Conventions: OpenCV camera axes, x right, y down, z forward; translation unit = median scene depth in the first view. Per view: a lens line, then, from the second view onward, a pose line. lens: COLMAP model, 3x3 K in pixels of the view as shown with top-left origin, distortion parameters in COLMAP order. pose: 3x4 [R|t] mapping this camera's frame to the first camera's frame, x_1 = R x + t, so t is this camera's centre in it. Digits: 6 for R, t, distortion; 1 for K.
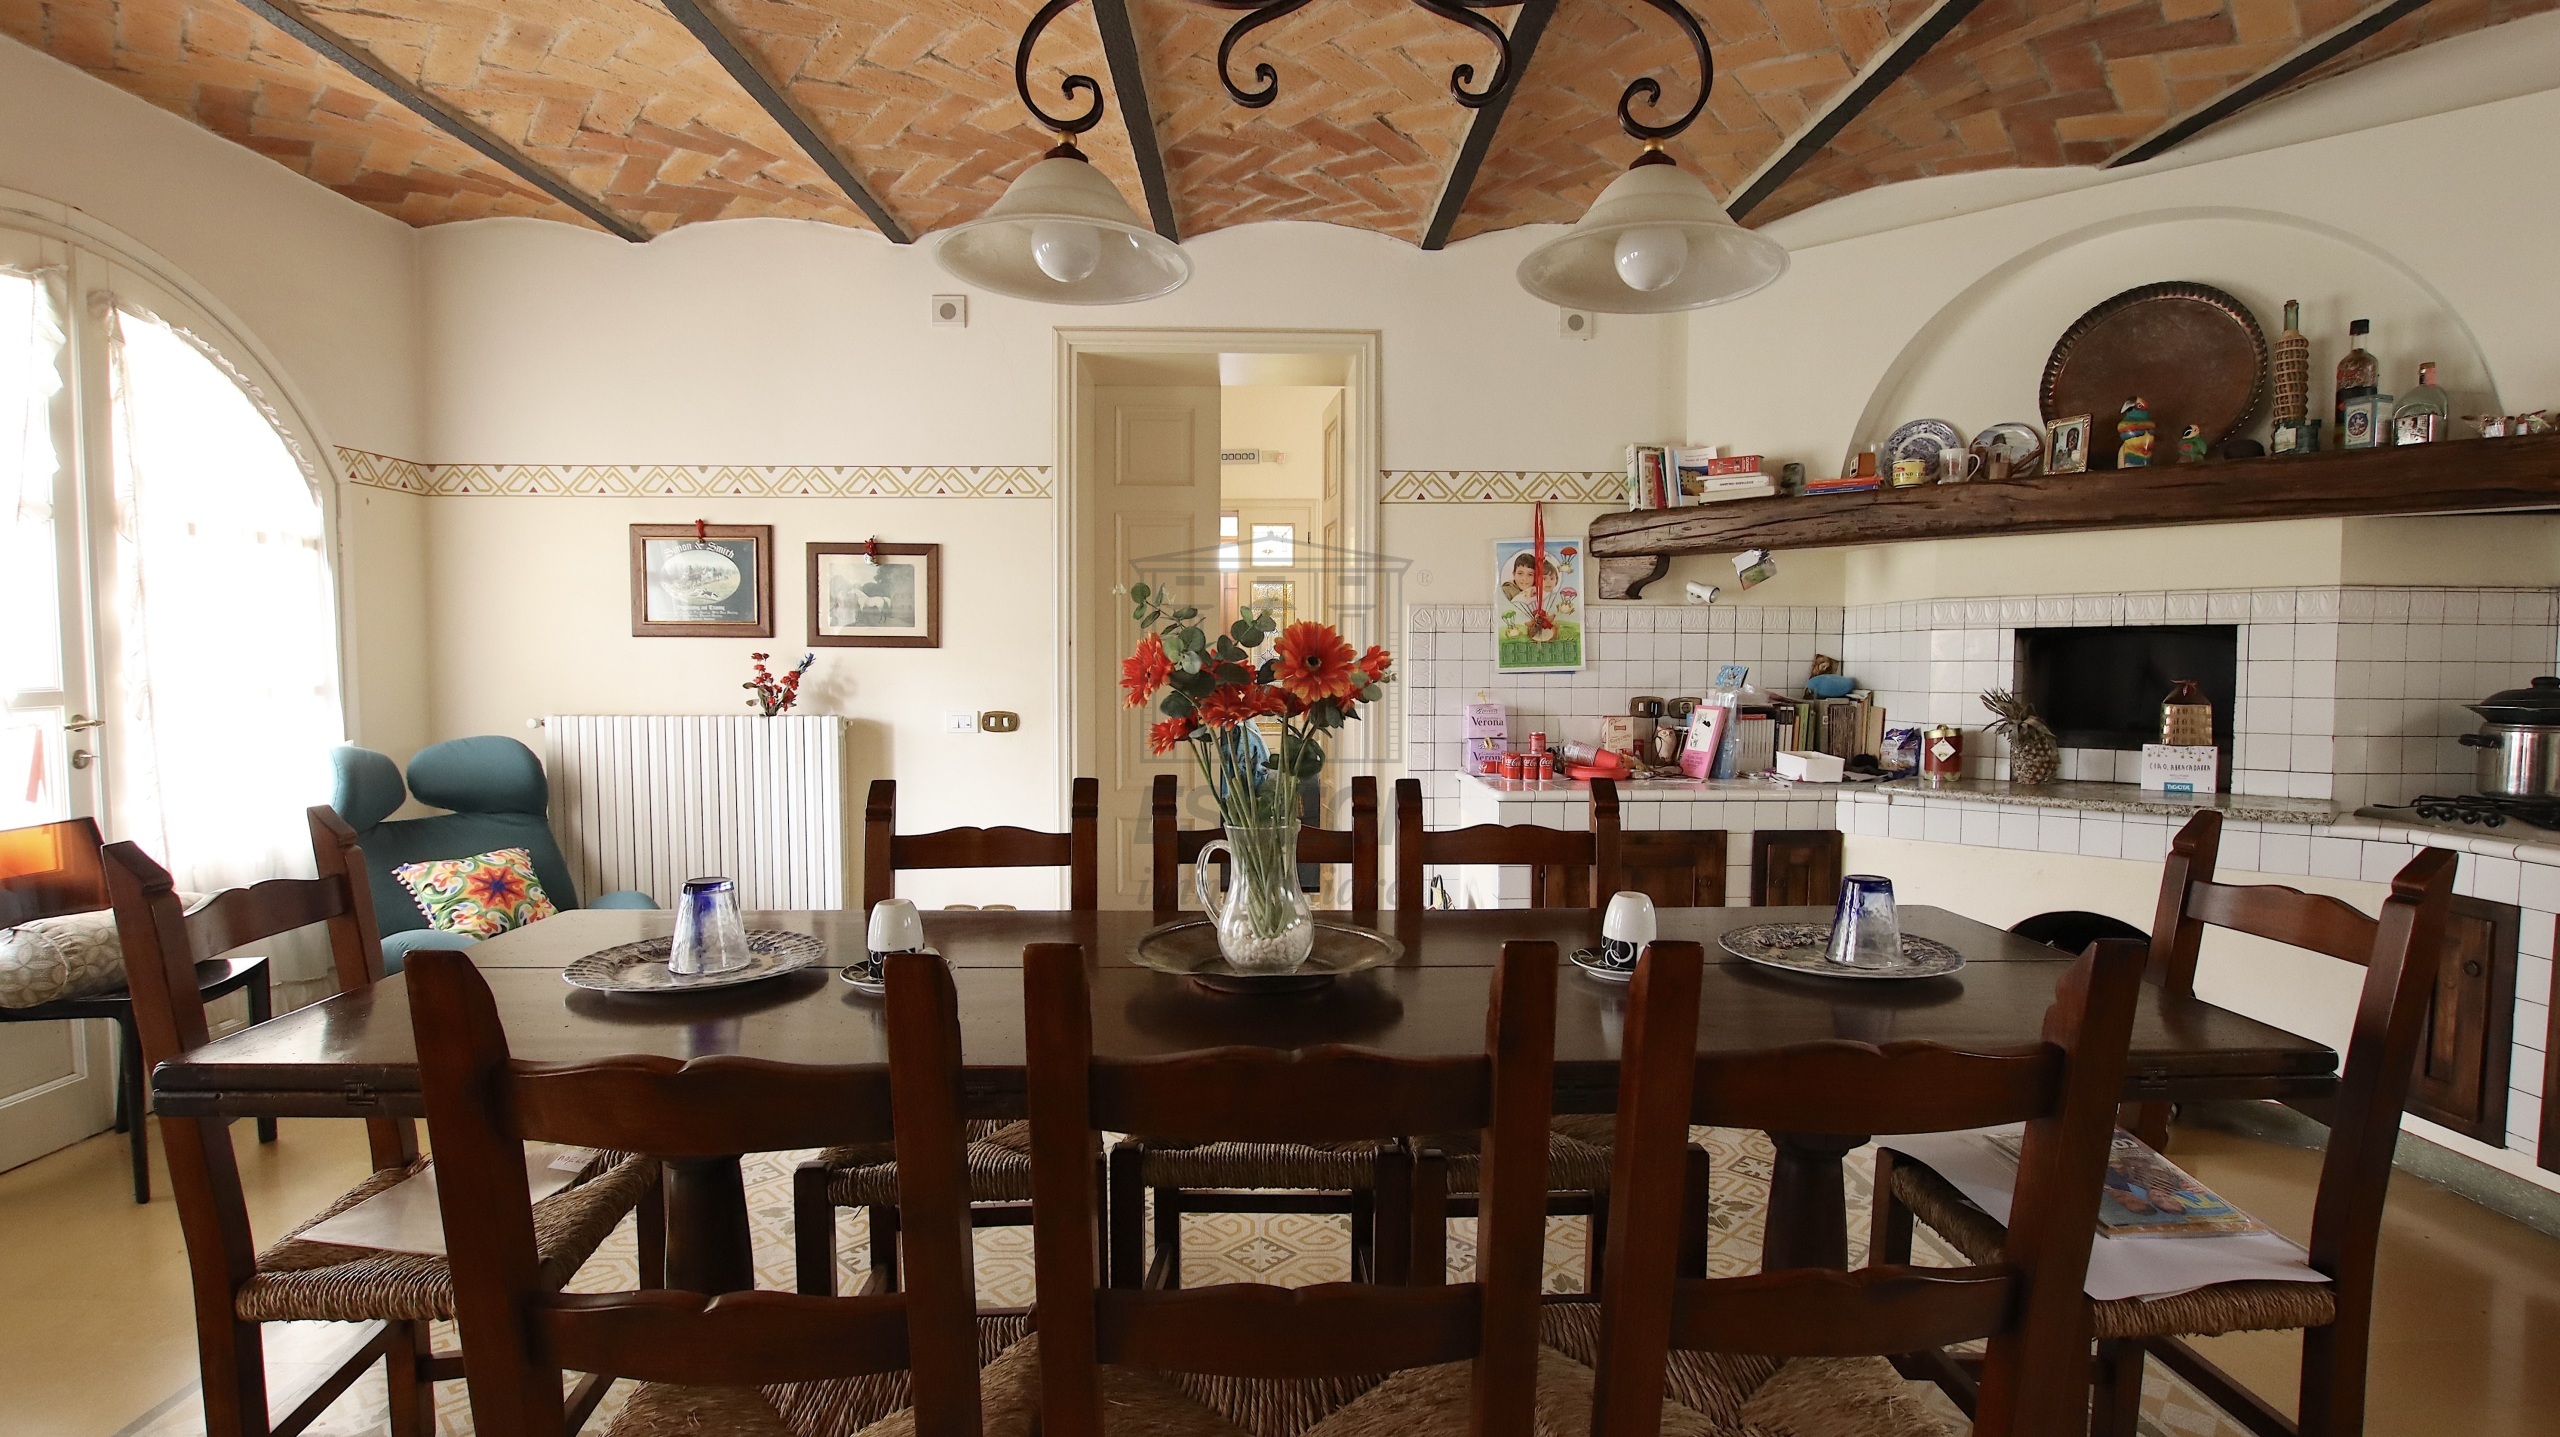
lens RADIAL K [[1223.3, 0, 1274.0], [0, 1223.3, 728.8], [0, 0, 1]] dist [-0.030873, 0.002410]
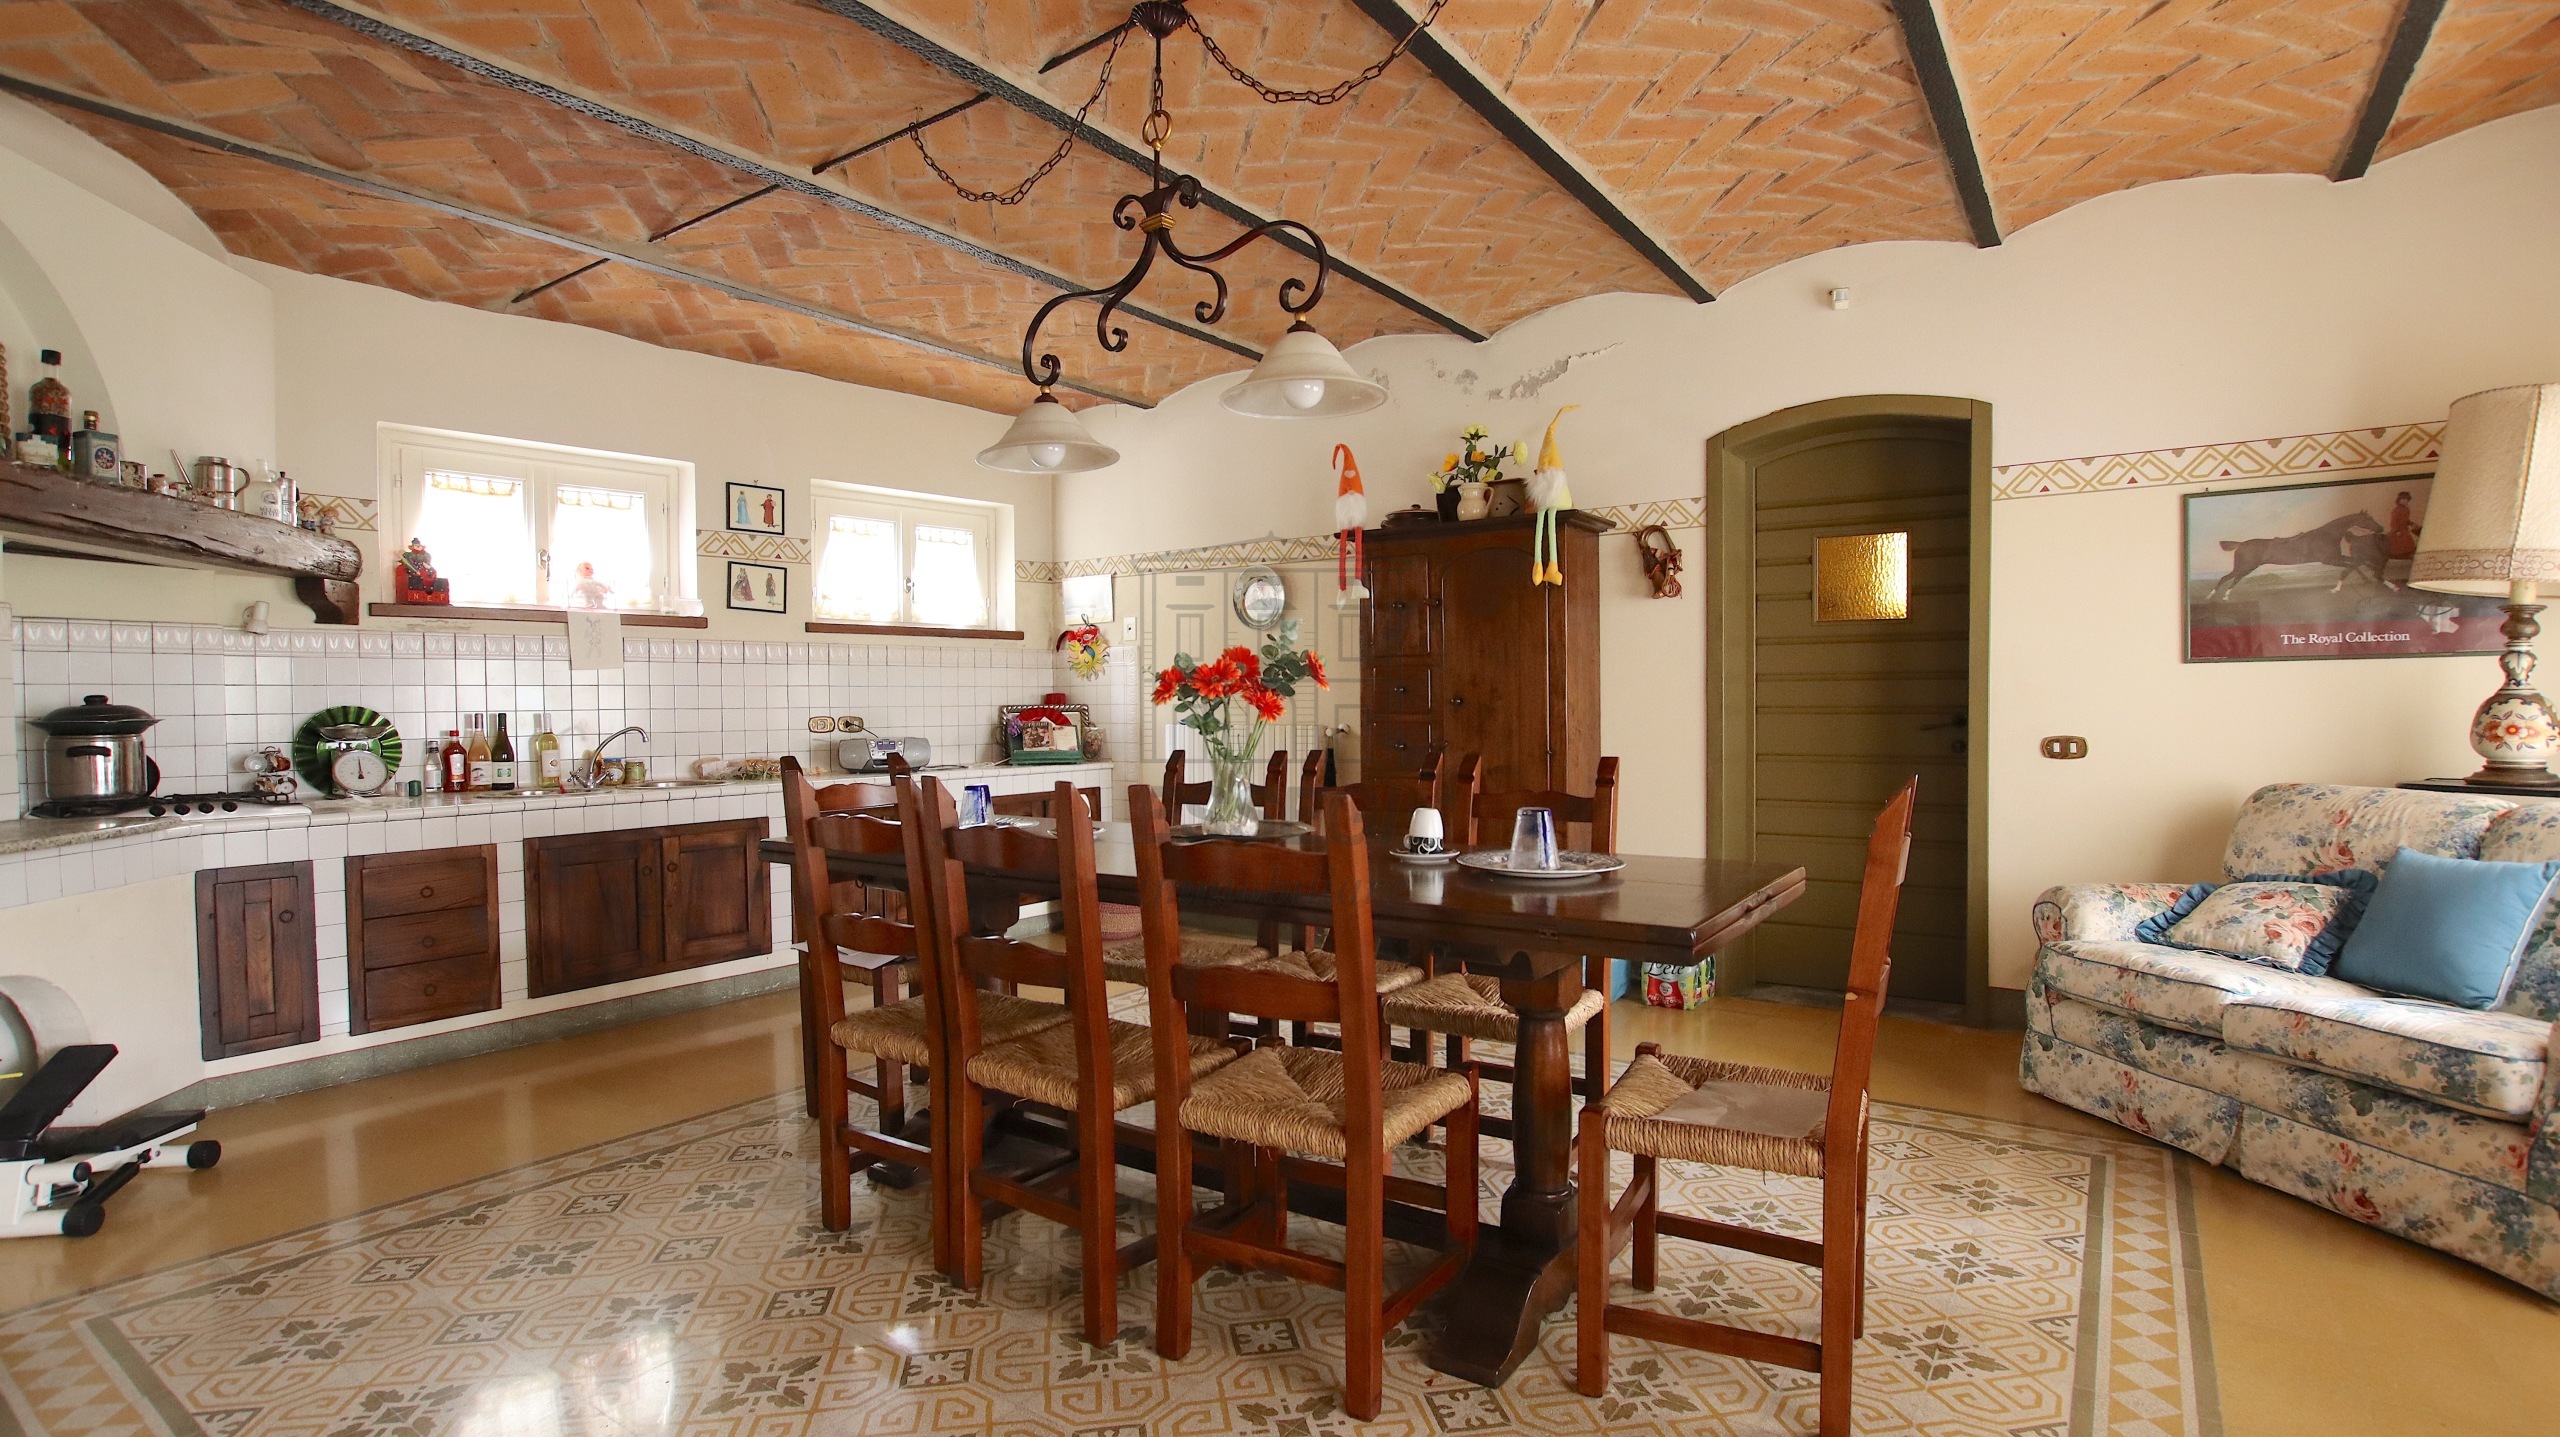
lens RADIAL K [[1223.3, 0, 1273.9], [0, 1223.3, 717.4], [0, 0, 1]] dist [-0.030873, 0.002410]
pose [[-0.808256, -0.007036, 0.588789, -0.455935], [0.036001, 0.997467, 0.061340, -0.041203], [-0.587729, 0.070775, -0.805956, 1.004960]]
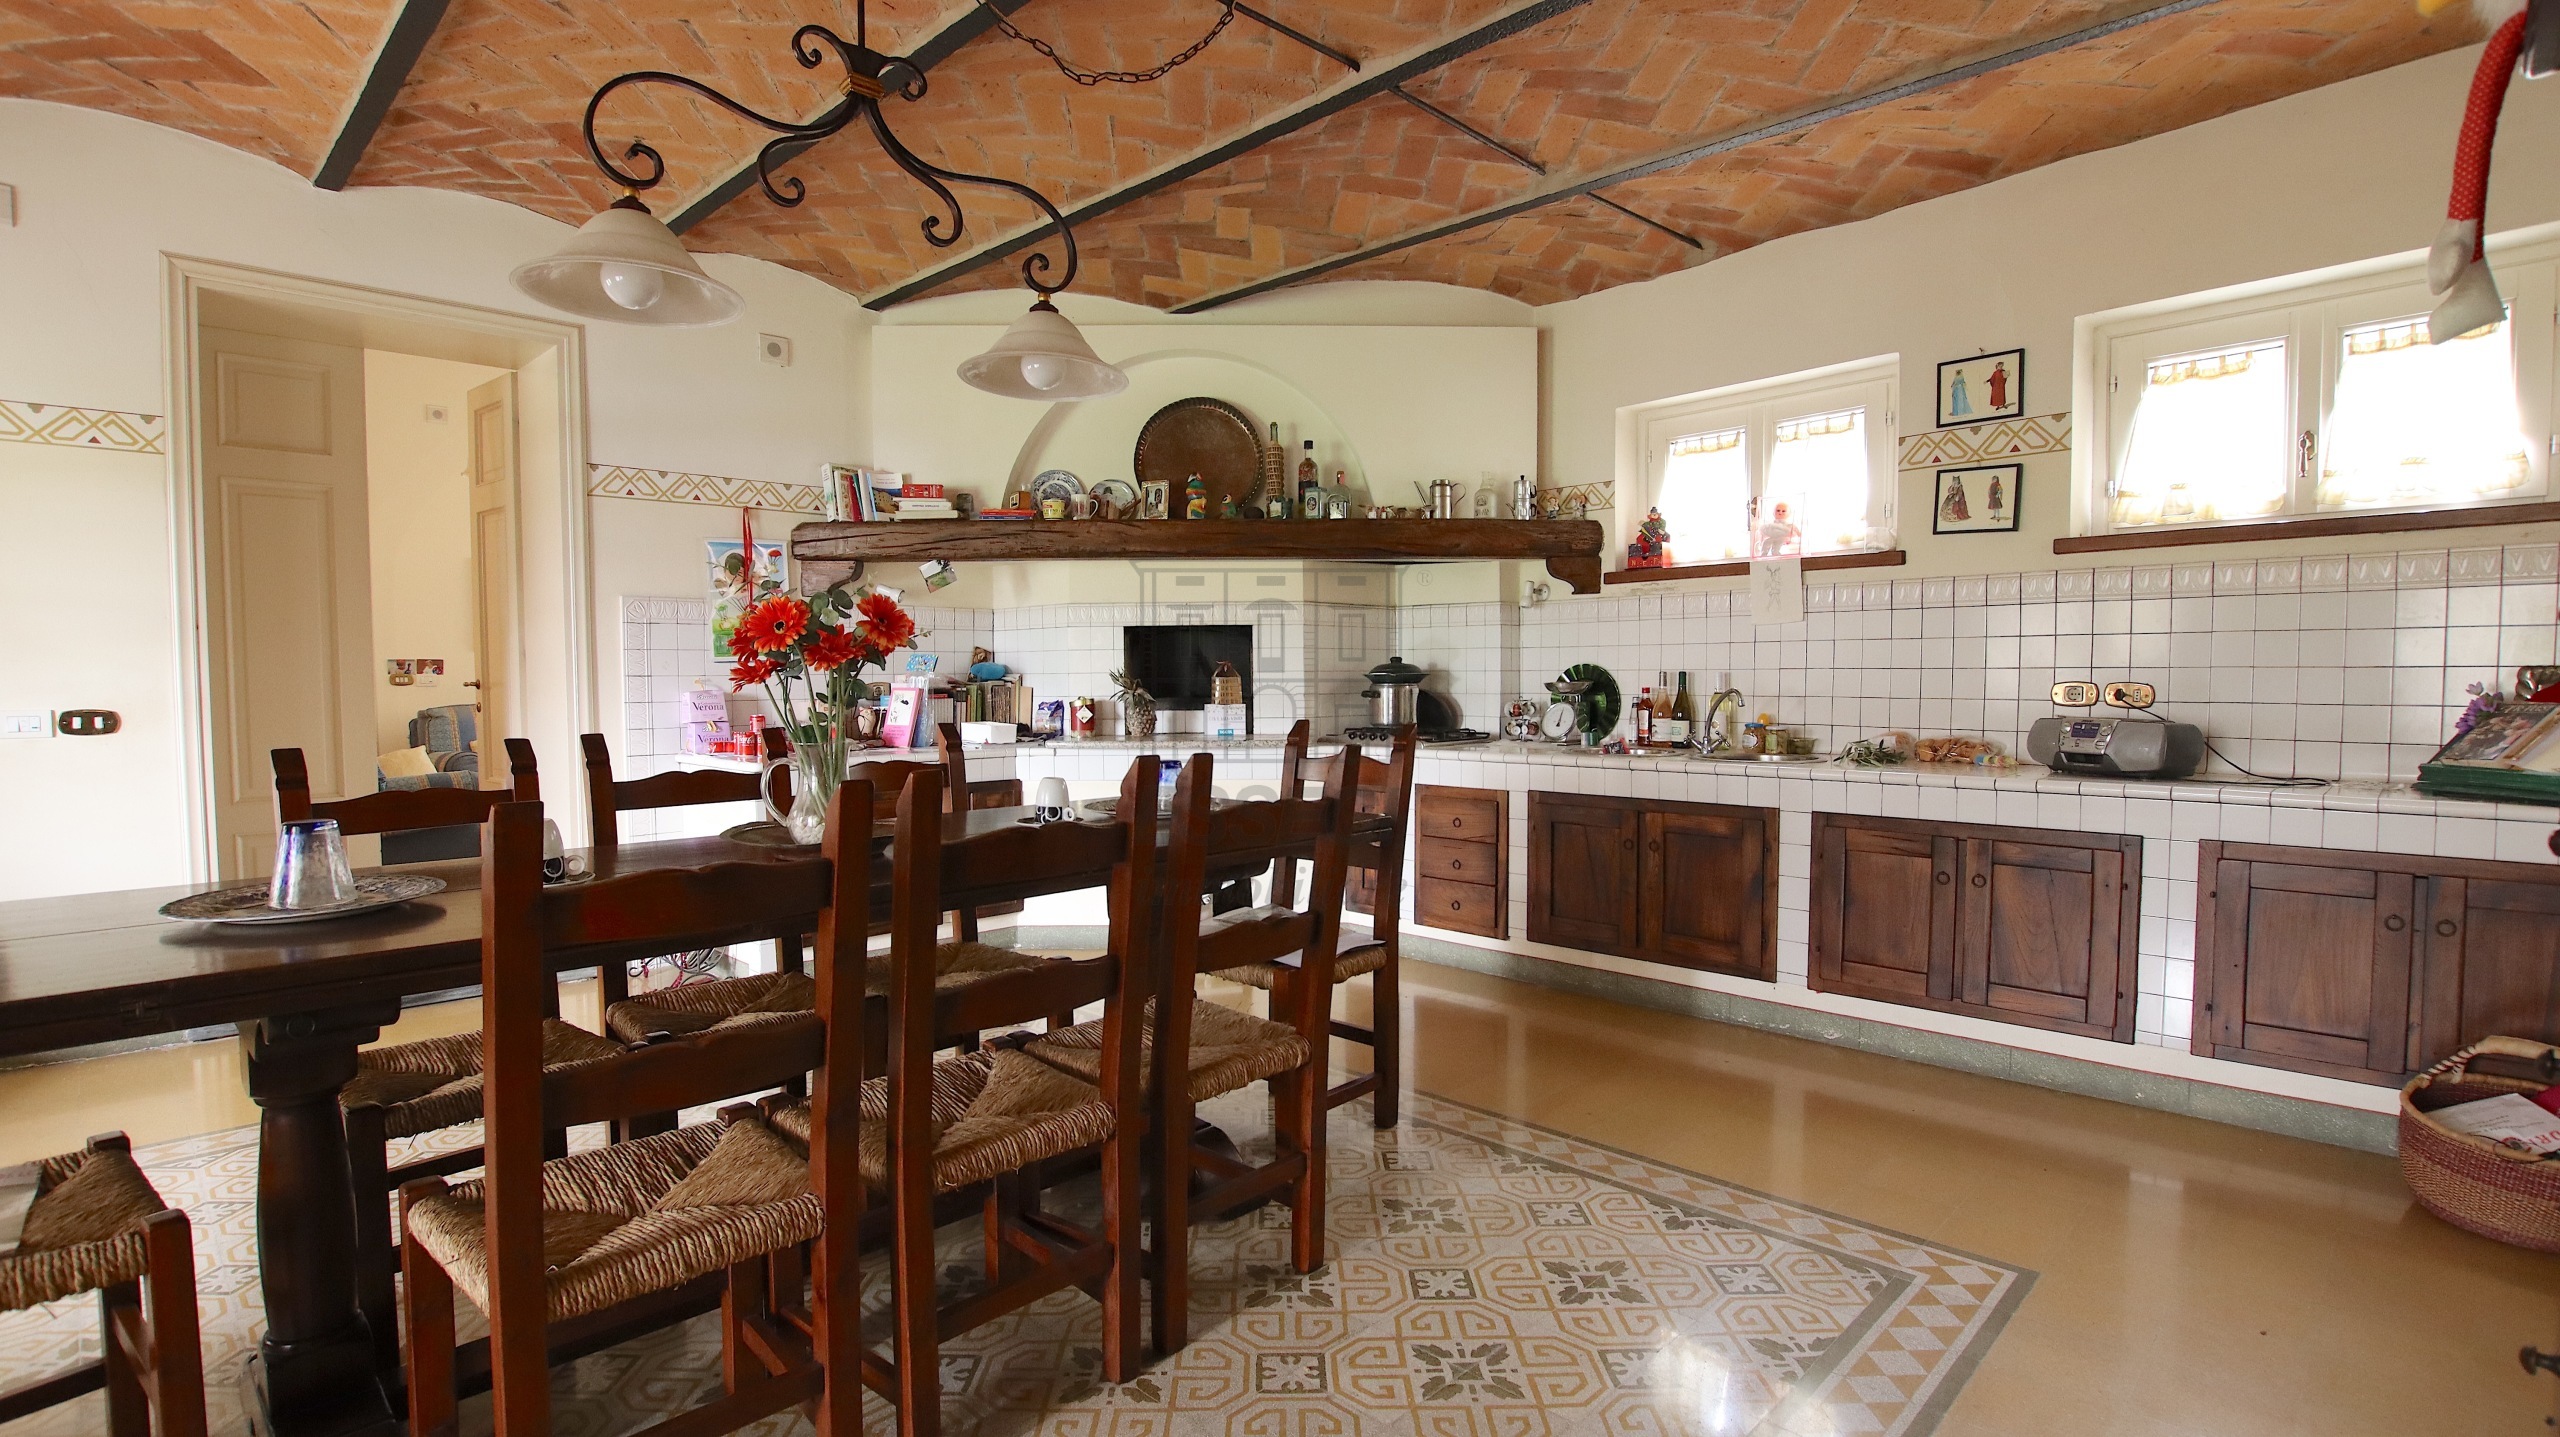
lens RADIAL K [[1223.3, 0, 1274.0], [0, 1223.3, 718.7], [0, 0, 1]] dist [-0.030873, 0.002410]
pose [[0.716359, -0.031485, 0.697021, -0.254211], [0.044125, 0.999026, -0.000222, 0.031944], [-0.696335, 0.030915, 0.717051, -0.135990]]
